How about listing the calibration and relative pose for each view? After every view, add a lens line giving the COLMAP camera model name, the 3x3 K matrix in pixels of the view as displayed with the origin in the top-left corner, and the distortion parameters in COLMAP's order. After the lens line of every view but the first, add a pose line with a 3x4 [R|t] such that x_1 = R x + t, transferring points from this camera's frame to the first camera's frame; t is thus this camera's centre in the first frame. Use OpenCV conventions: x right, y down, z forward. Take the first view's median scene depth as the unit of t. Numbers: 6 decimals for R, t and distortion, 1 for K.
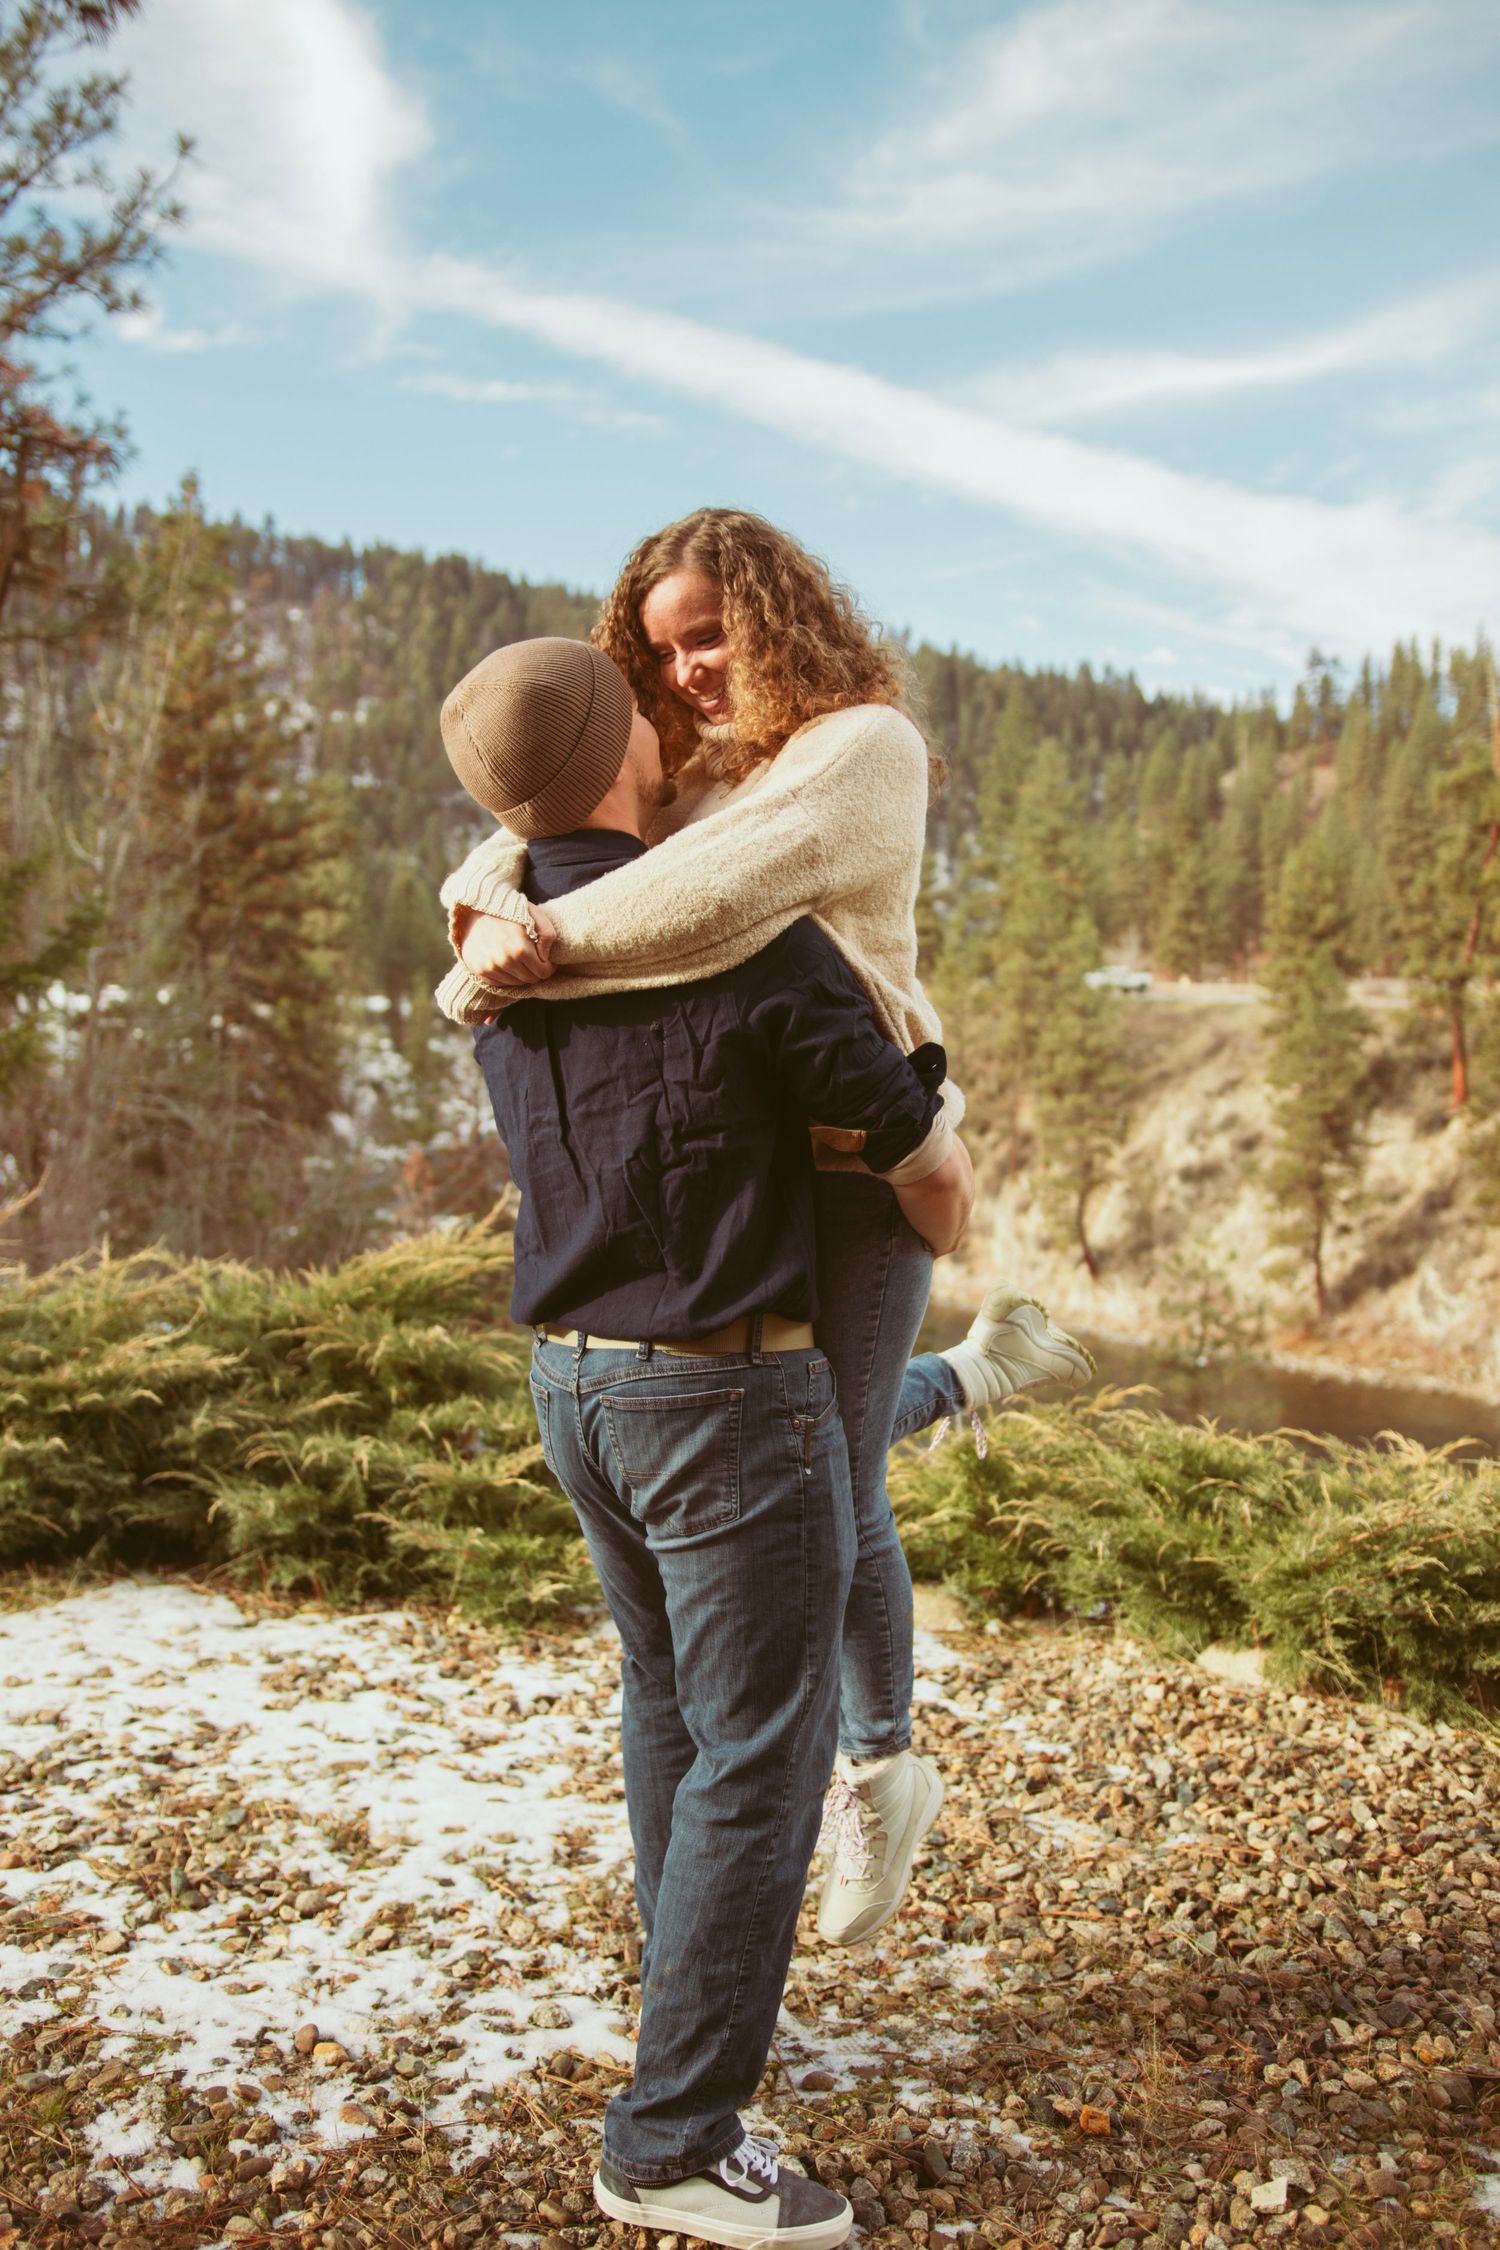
lens RADIAL K [[1981.3, 0, 750.0], [0, 1981.3, 1125.0], [0, 0, 1]] dist [-0.067877, 0.067357]
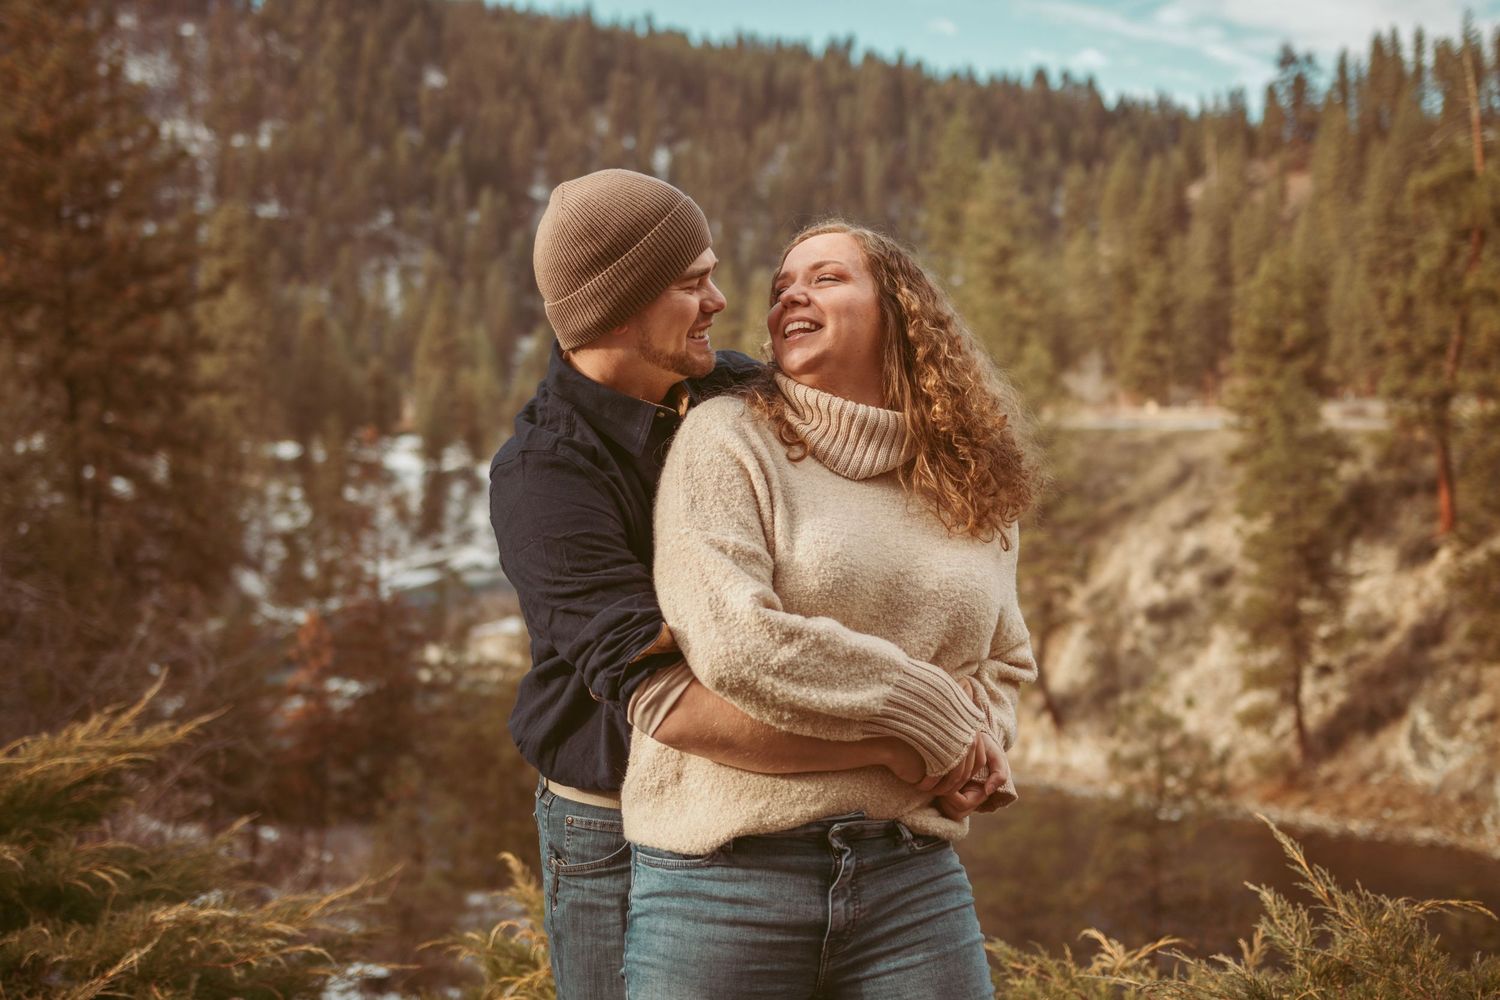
lens RADIAL K [[2114.3, 0, 750.0], [0, 2114.3, 500.0], [0, 0, 1]] dist [0.060050, 0.209255]
pose [[0.999423, -0.023907, 0.024122, 0.133277], [0.024691, 0.999159, -0.032740, -0.008622], [-0.023319, 0.033317, 0.999173, 0.036398]]
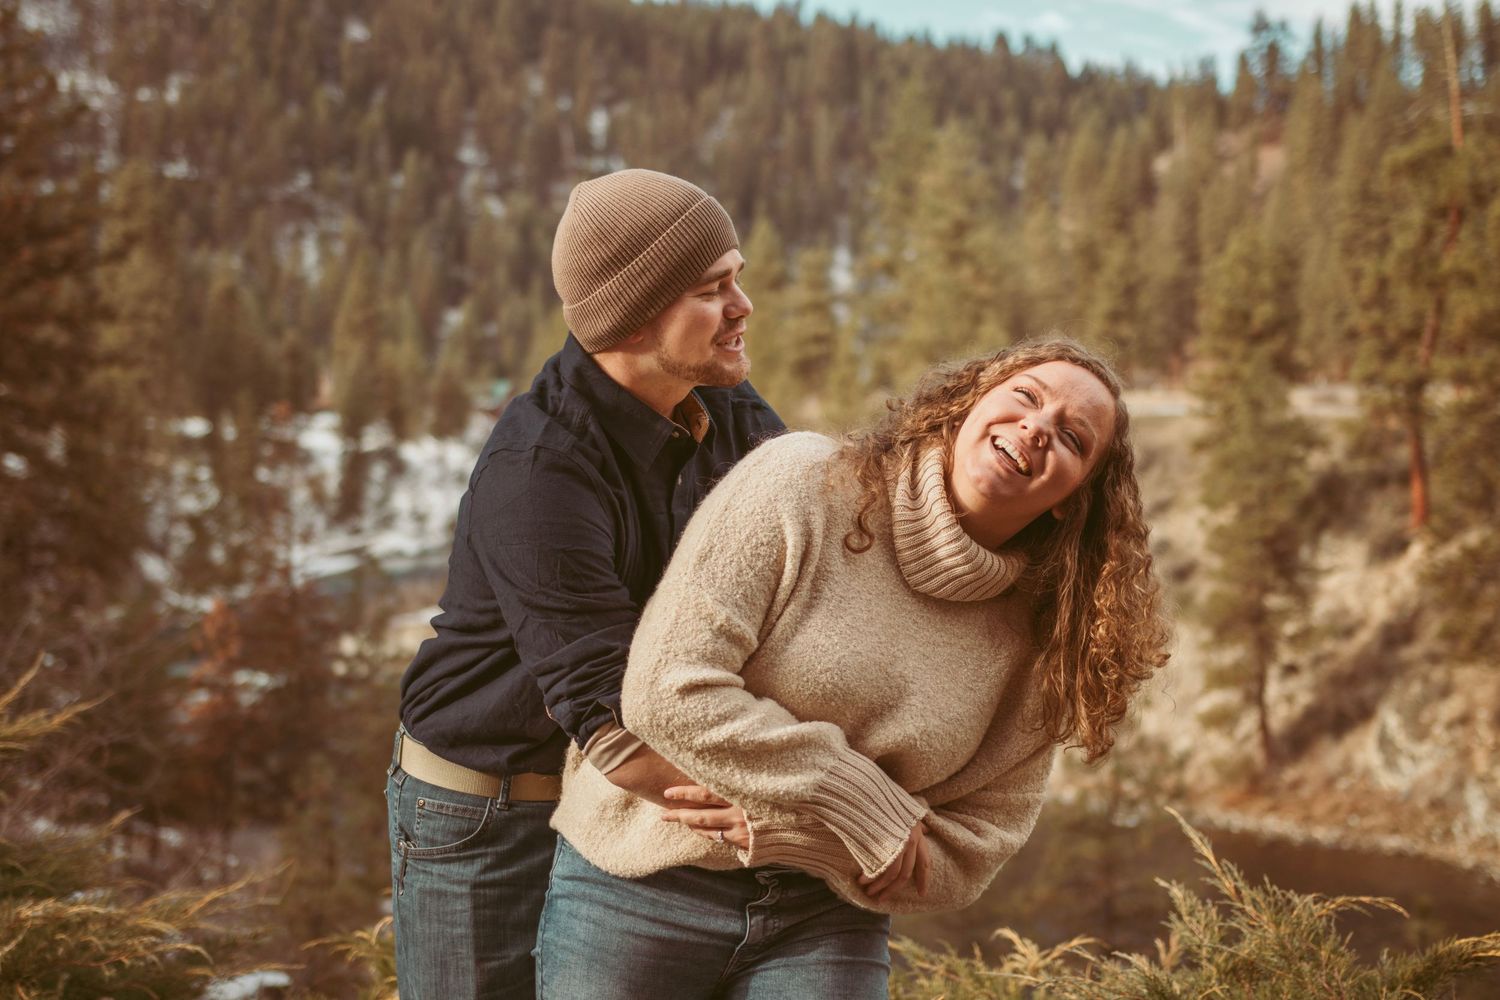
lens RADIAL K [[2240.6, 0, 750.0], [0, 2240.6, 500.0], [0, 0, 1]] dist [0.078186, 0.214924]
pose [[0.998612, -0.014602, 0.050602, 0.146124], [0.015920, 0.999542, -0.025749, -0.006157], [-0.050203, 0.026519, 0.998387, 0.021966]]
